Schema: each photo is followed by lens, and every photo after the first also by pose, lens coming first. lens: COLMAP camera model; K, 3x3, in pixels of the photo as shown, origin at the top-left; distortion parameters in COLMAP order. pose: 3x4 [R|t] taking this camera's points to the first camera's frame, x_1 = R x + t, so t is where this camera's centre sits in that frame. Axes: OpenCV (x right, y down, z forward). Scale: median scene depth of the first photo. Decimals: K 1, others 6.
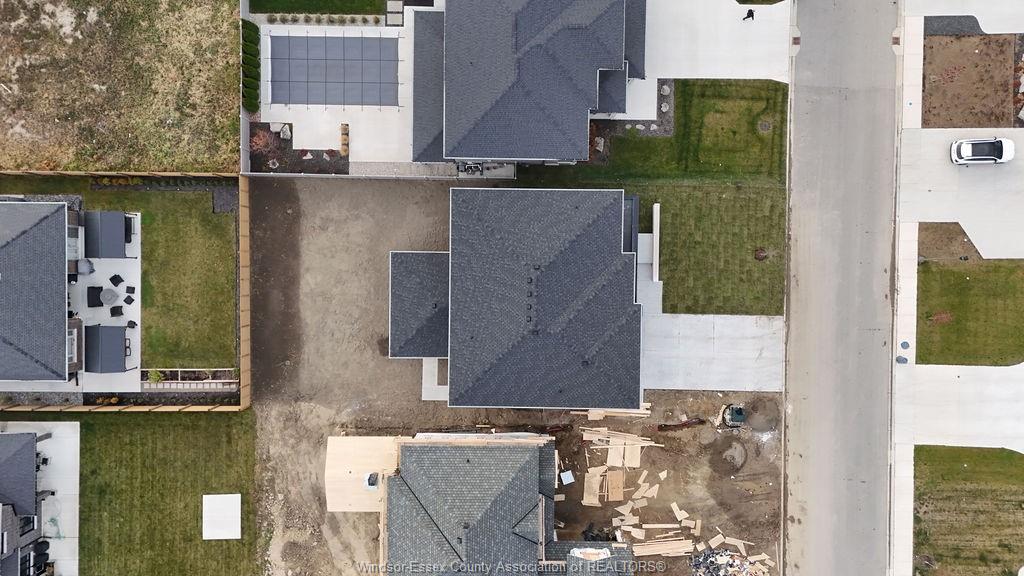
lens RADIAL K [[746.8, 0, 510.1], [0, 746.8, 283.5], [0, 0, 1]] dist [0.065805, -0.047990]
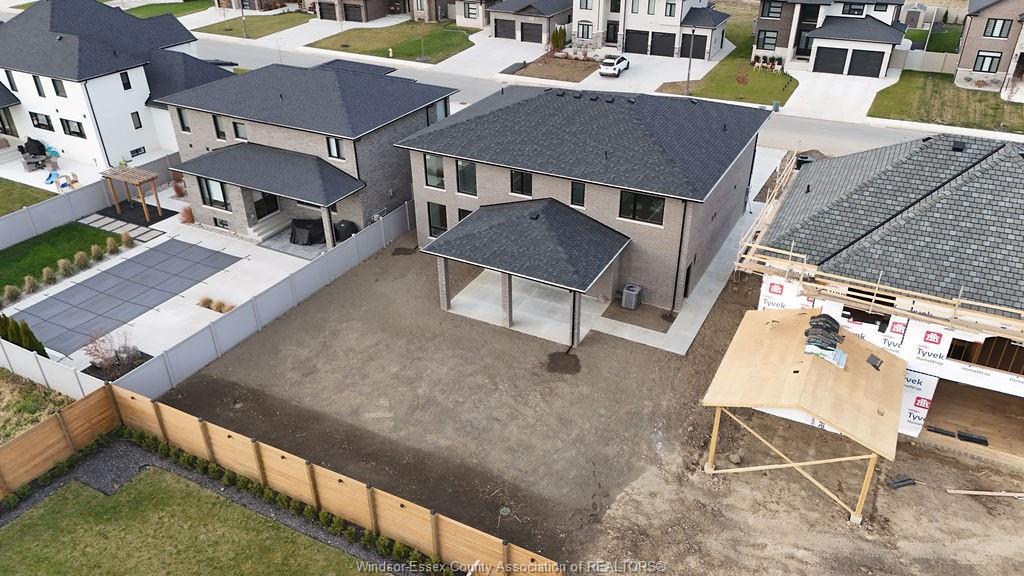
lens RADIAL K [[746.8, 0, 515.0], [0, 746.8, 287.9], [0, 0, 1]] dist [0.065805, -0.047990]
pose [[0.456725, -0.451175, 0.766709, -0.561219], [0.889120, 0.202952, -0.410216, 0.258391], [0.029474, 0.869052, 0.493842, 0.692663]]
